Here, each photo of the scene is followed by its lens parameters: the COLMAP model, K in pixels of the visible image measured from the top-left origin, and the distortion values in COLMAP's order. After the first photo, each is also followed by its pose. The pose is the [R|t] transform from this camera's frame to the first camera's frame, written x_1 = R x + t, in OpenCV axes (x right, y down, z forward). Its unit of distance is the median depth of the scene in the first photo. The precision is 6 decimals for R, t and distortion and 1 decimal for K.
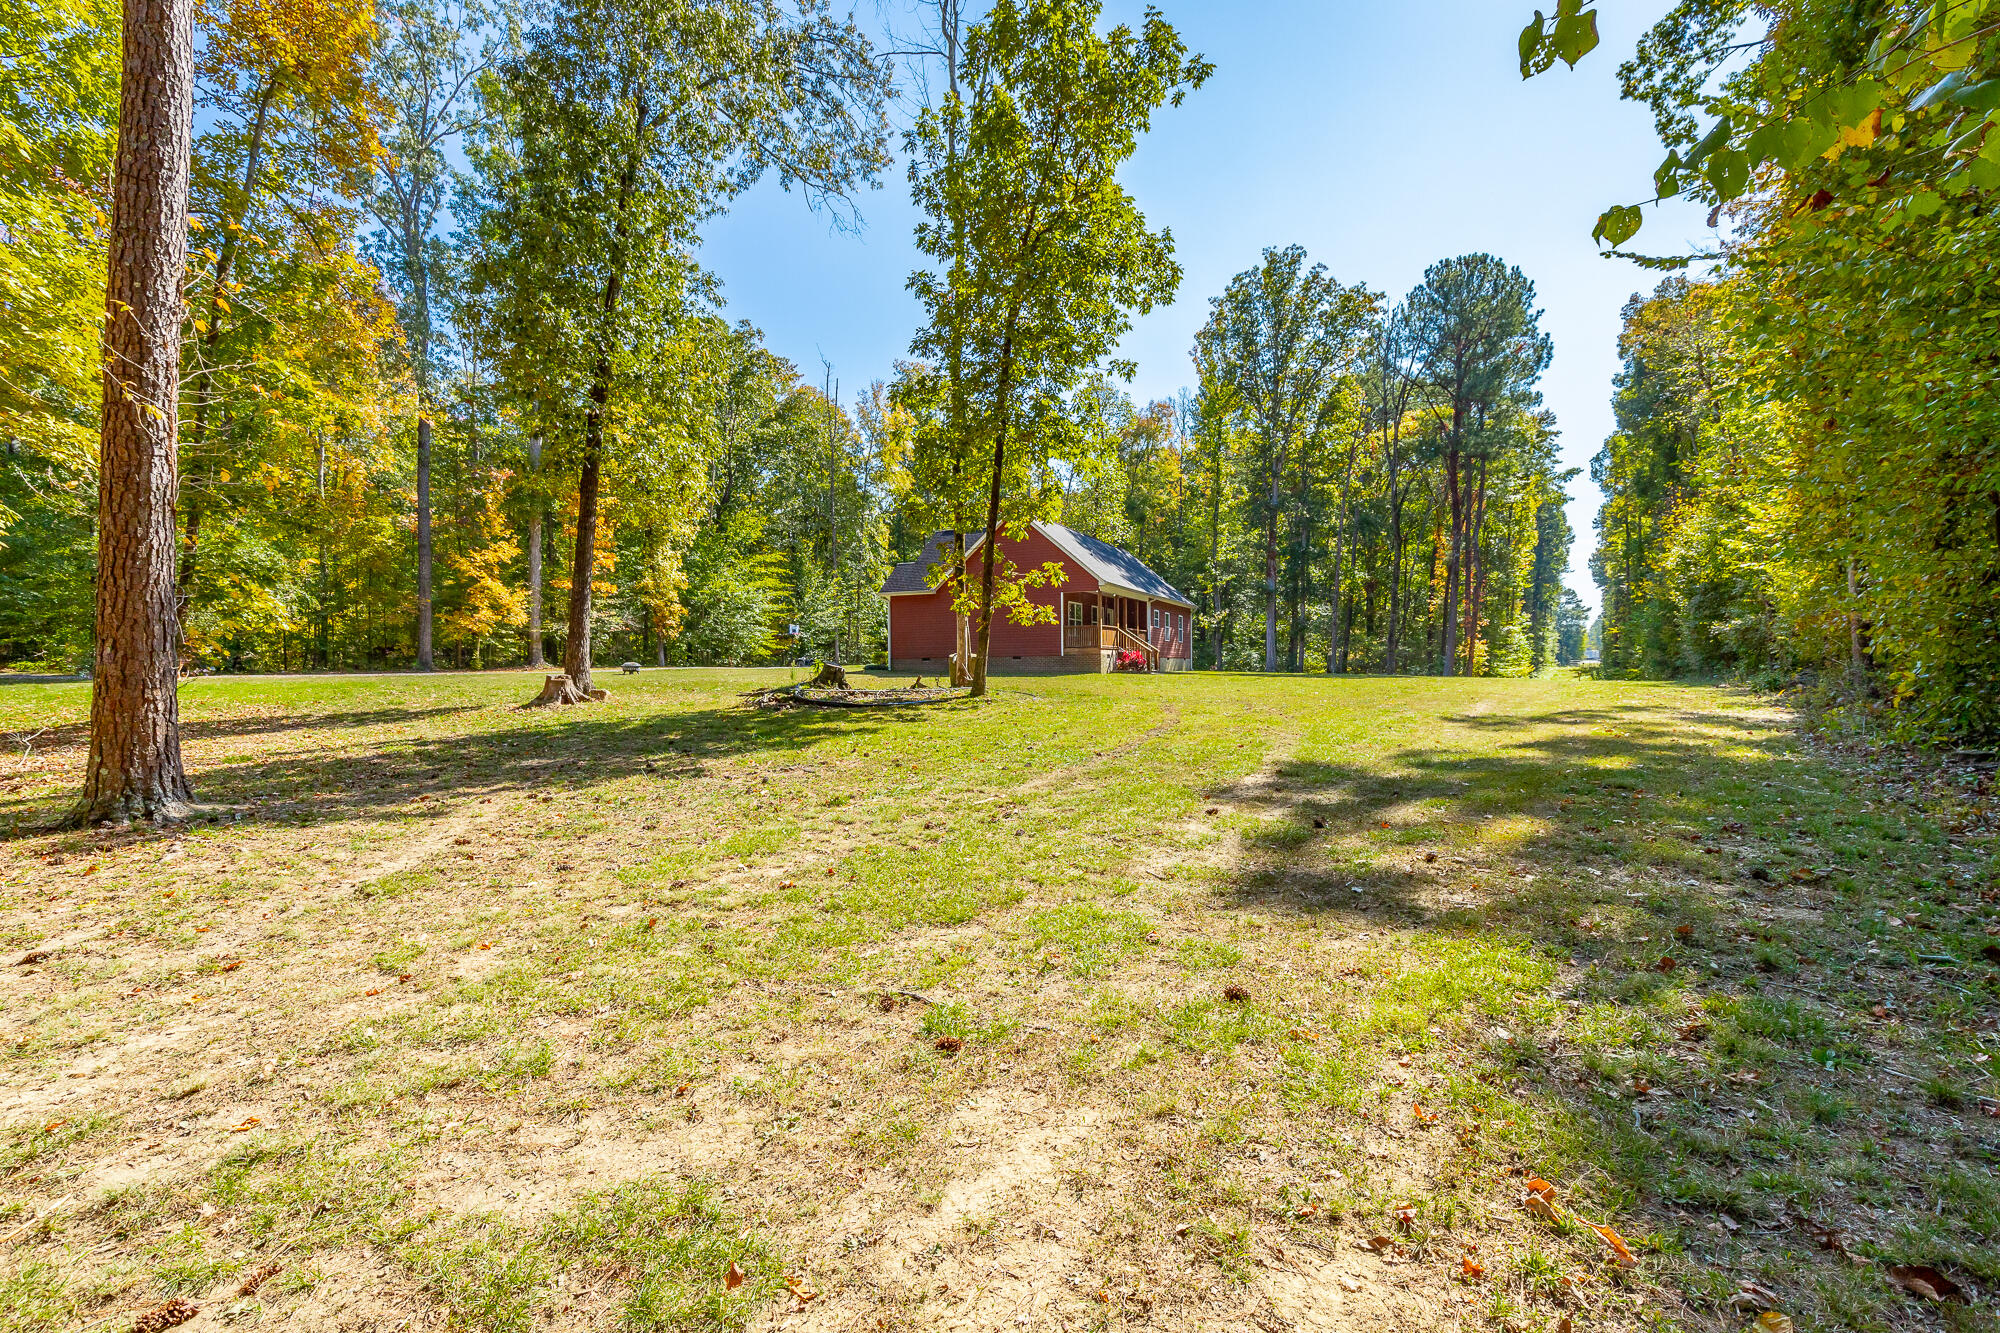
lens RADIAL K [[879.5, 0, 1000.0], [0, 879.5, 666.5], [0, 0, 1]] dist [-0.000499, -0.000317]
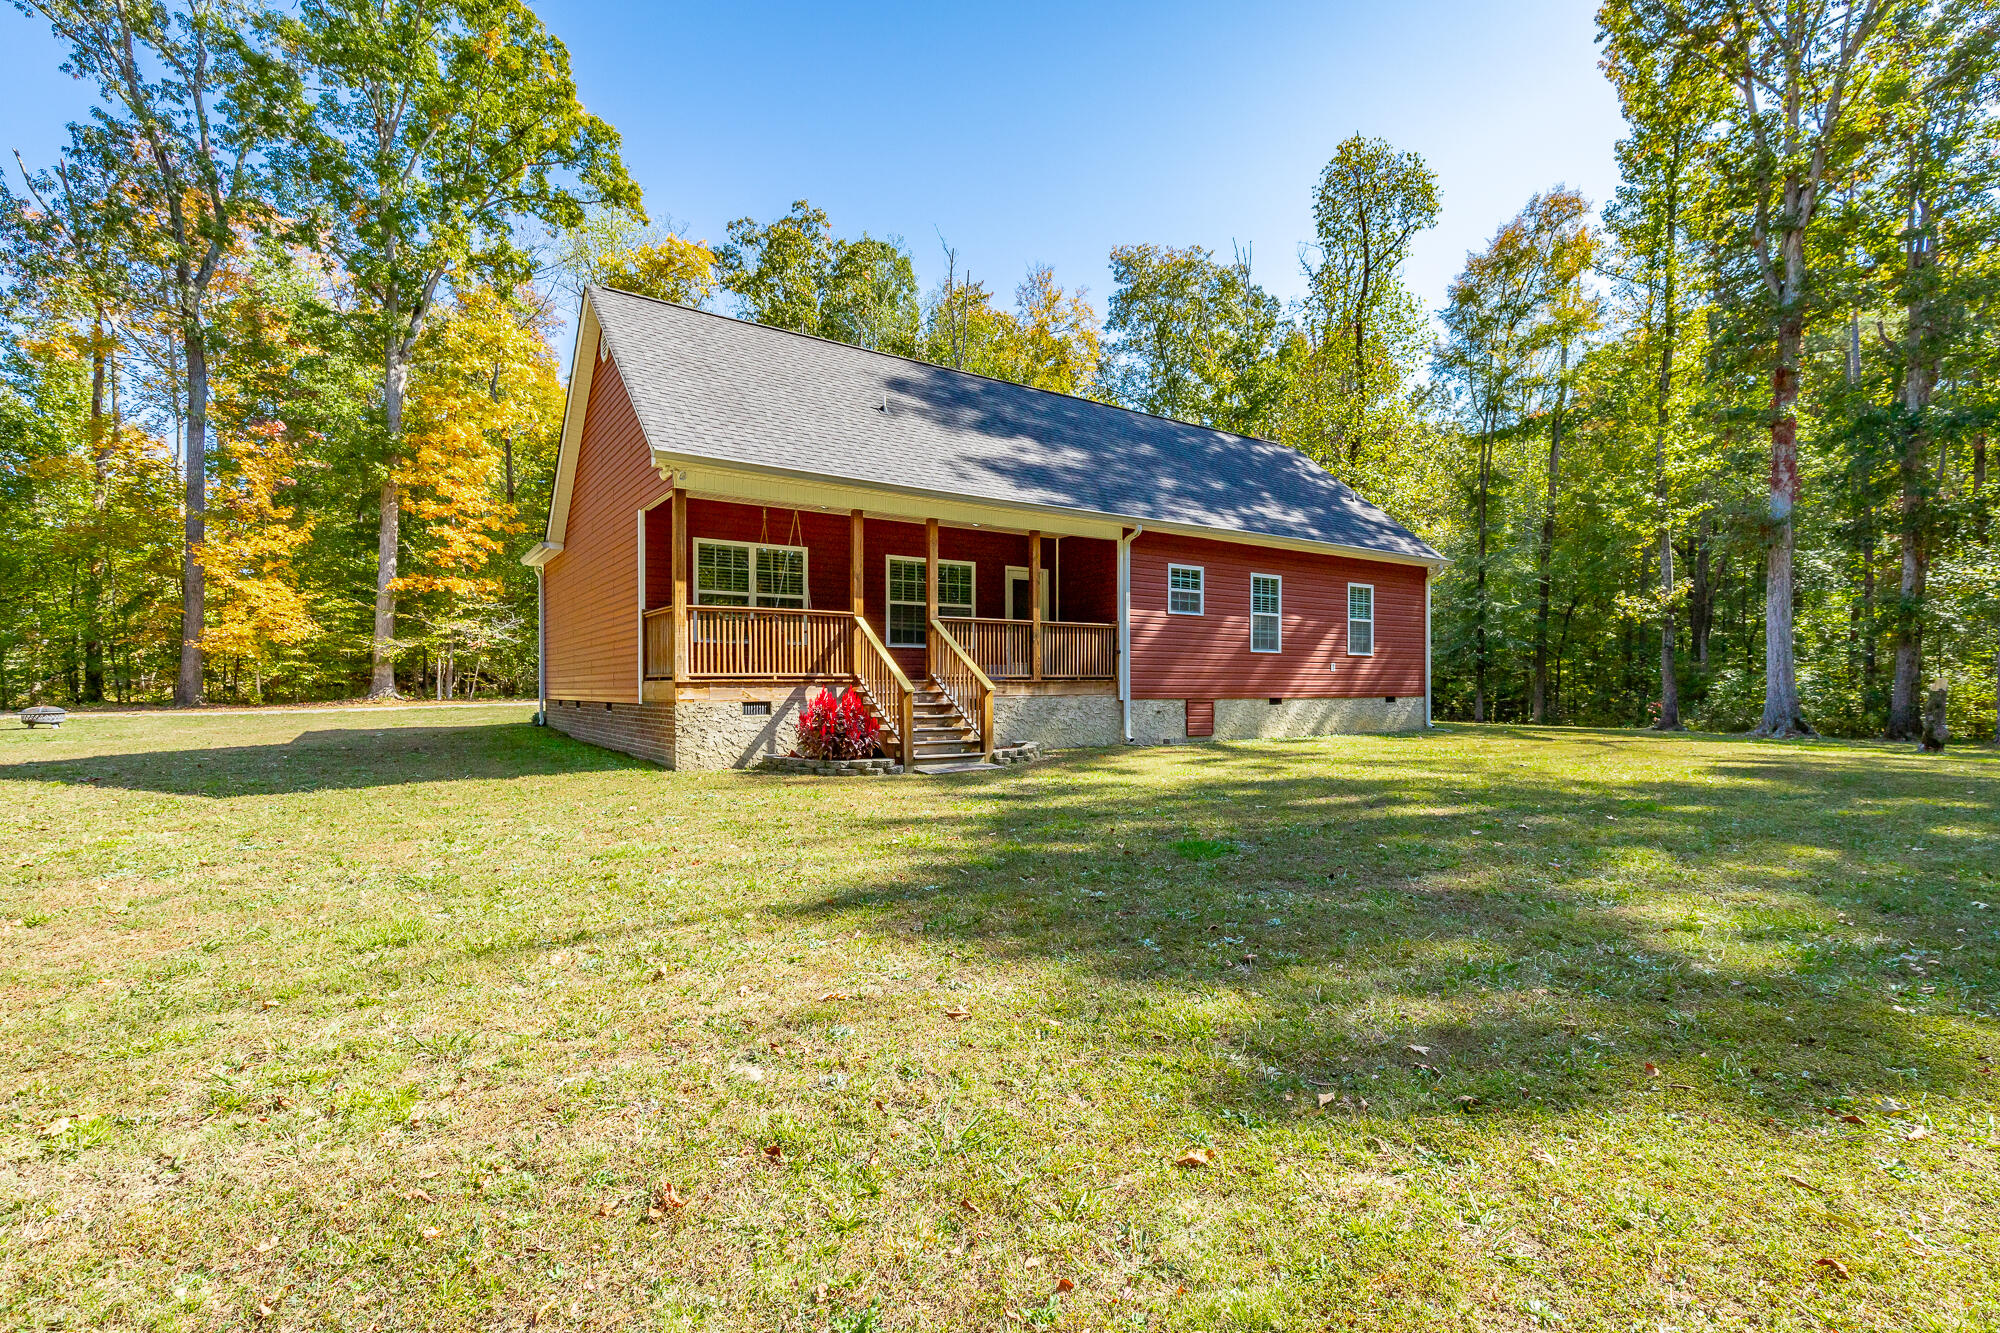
lens RADIAL K [[902.1, 0, 990.5], [0, 902.1, 678.1], [0, 0, 1]] dist [0.001329, -0.000304]
pose [[0.857873, 0.001891, -0.513858, 0.219364], [-0.003549, 0.999991, -0.002244, -0.013360], [0.513849, 0.003749, 0.857873, 0.478047]]
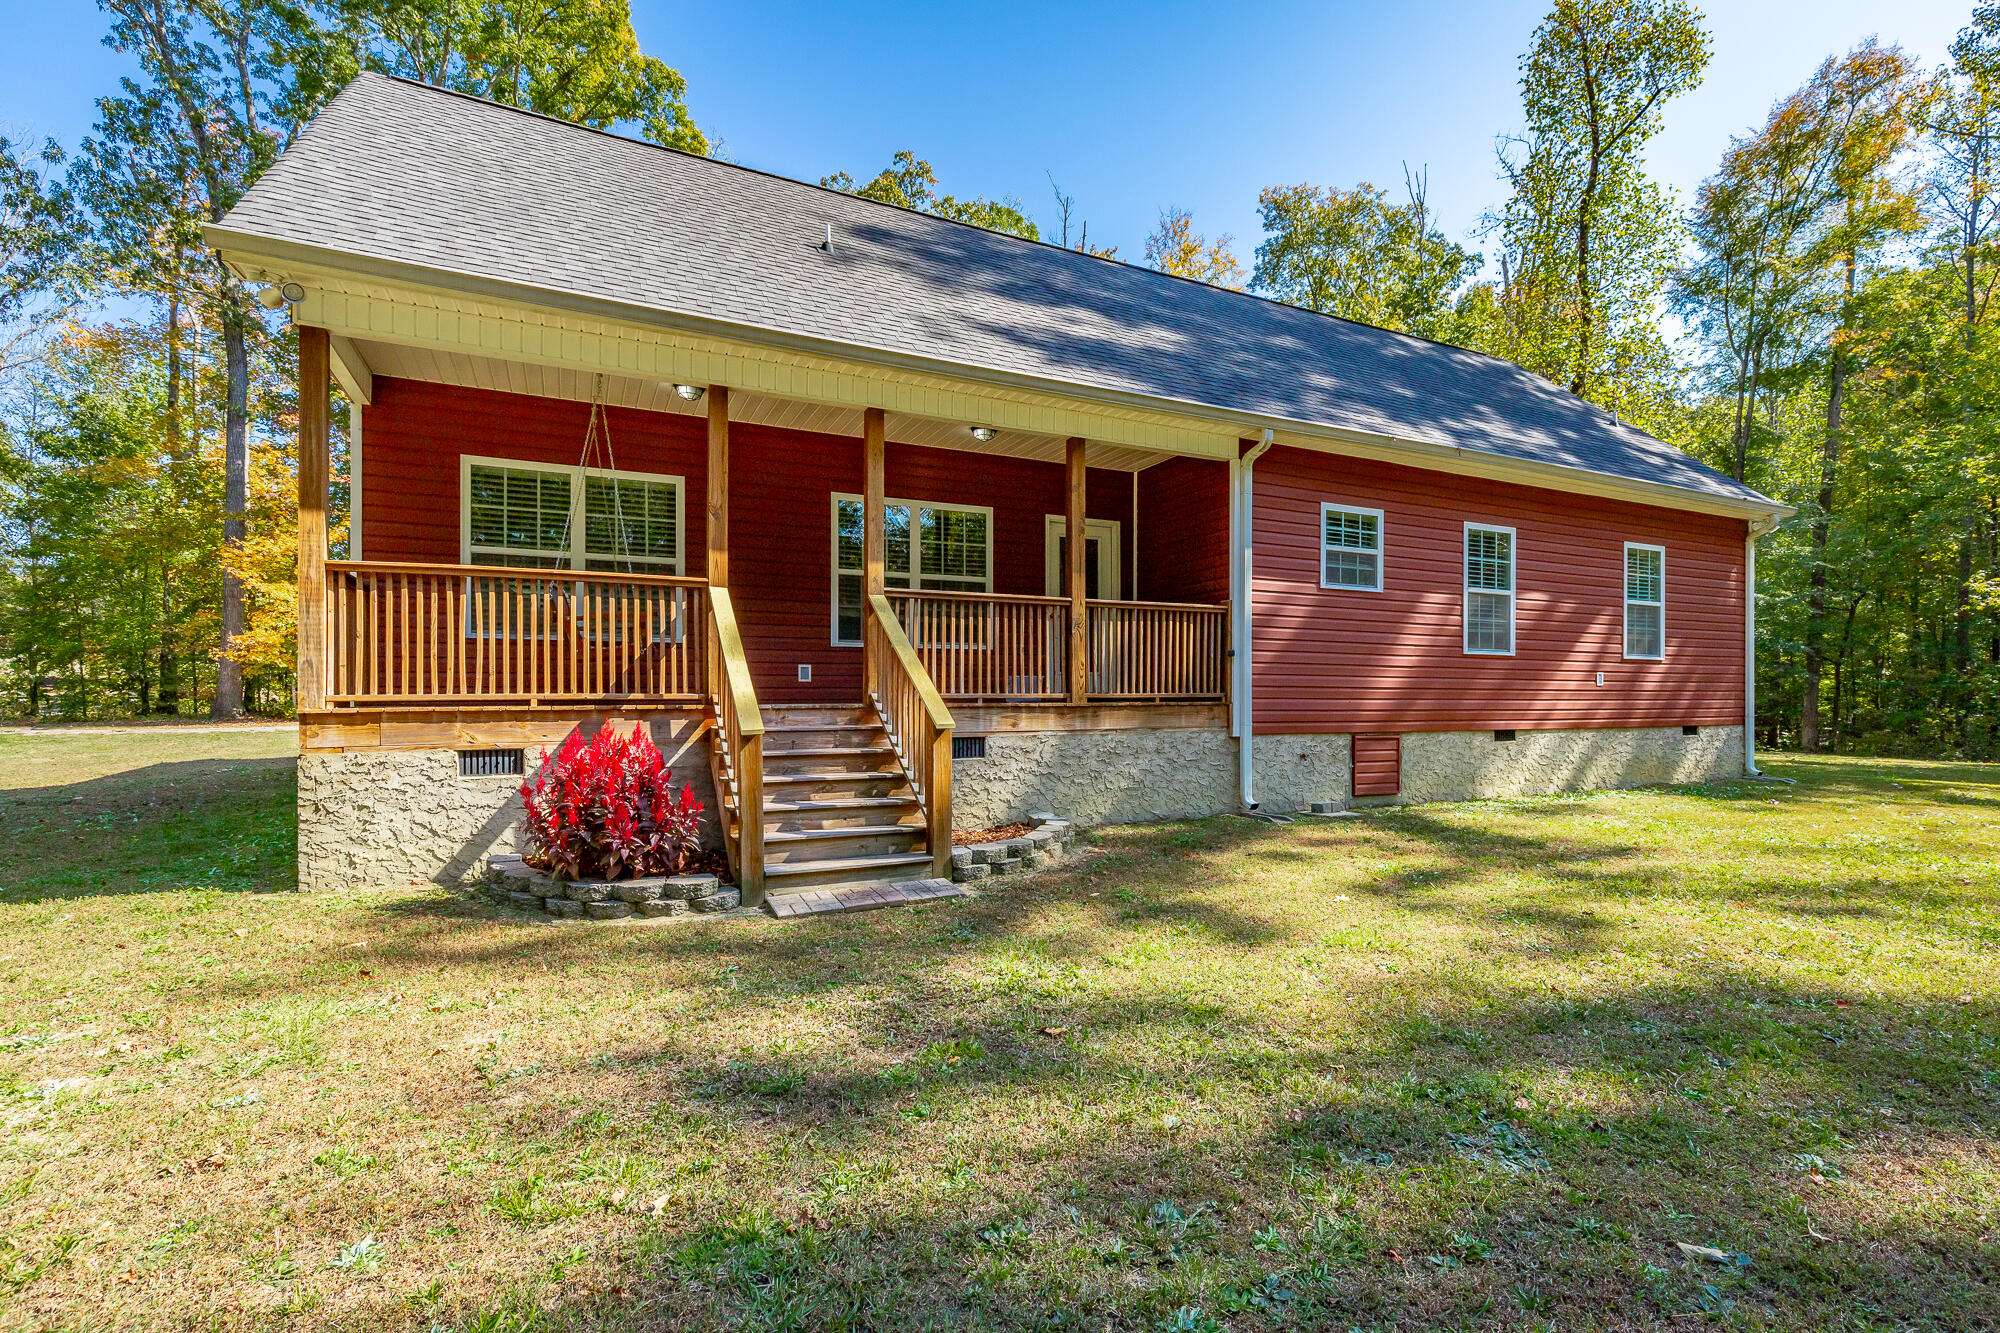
lens RADIAL K [[892.4, 0, 1006.6], [0, 892.4, 697.8], [0, 0, 1]] dist [-0.003589, 0.000319]
pose [[0.773181, 0.011011, -0.634090, 0.183969], [-0.004859, 0.999923, 0.011439, -0.015726], [0.634167, -0.005764, 0.773174, 0.578155]]
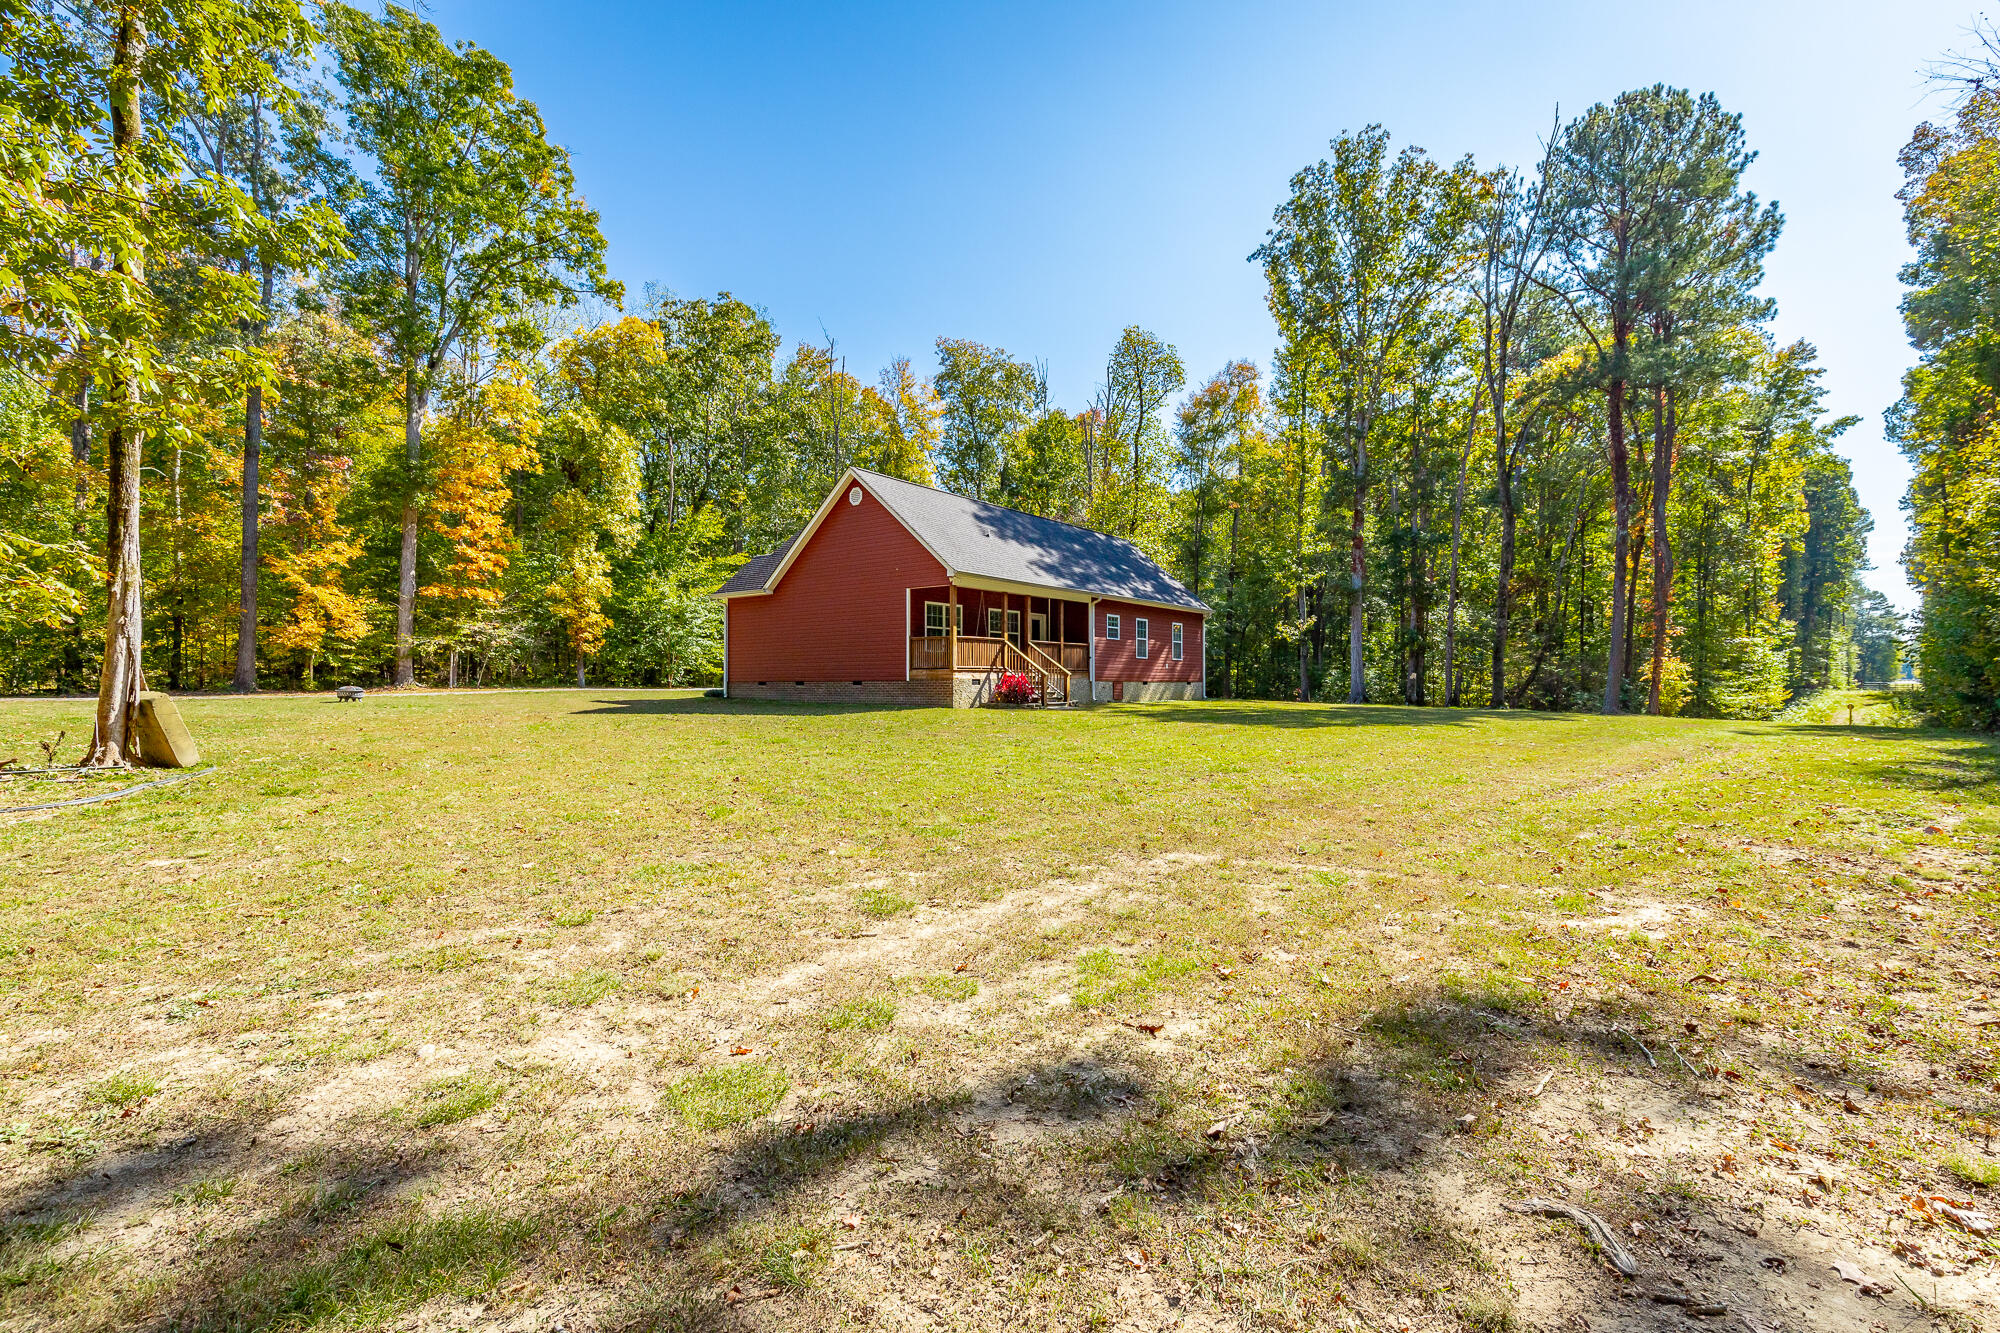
lens RADIAL K [[883.3, 0, 1000.6], [0, 883.3, 656.0], [0, 0, 1]] dist [0.002188, 0.000983]
pose [[0.977757, 0.000969, -0.209740, 0.176599], [-0.006797, 0.999611, -0.027067, -0.008265], [0.209632, 0.027891, 0.977382, 0.209713]]
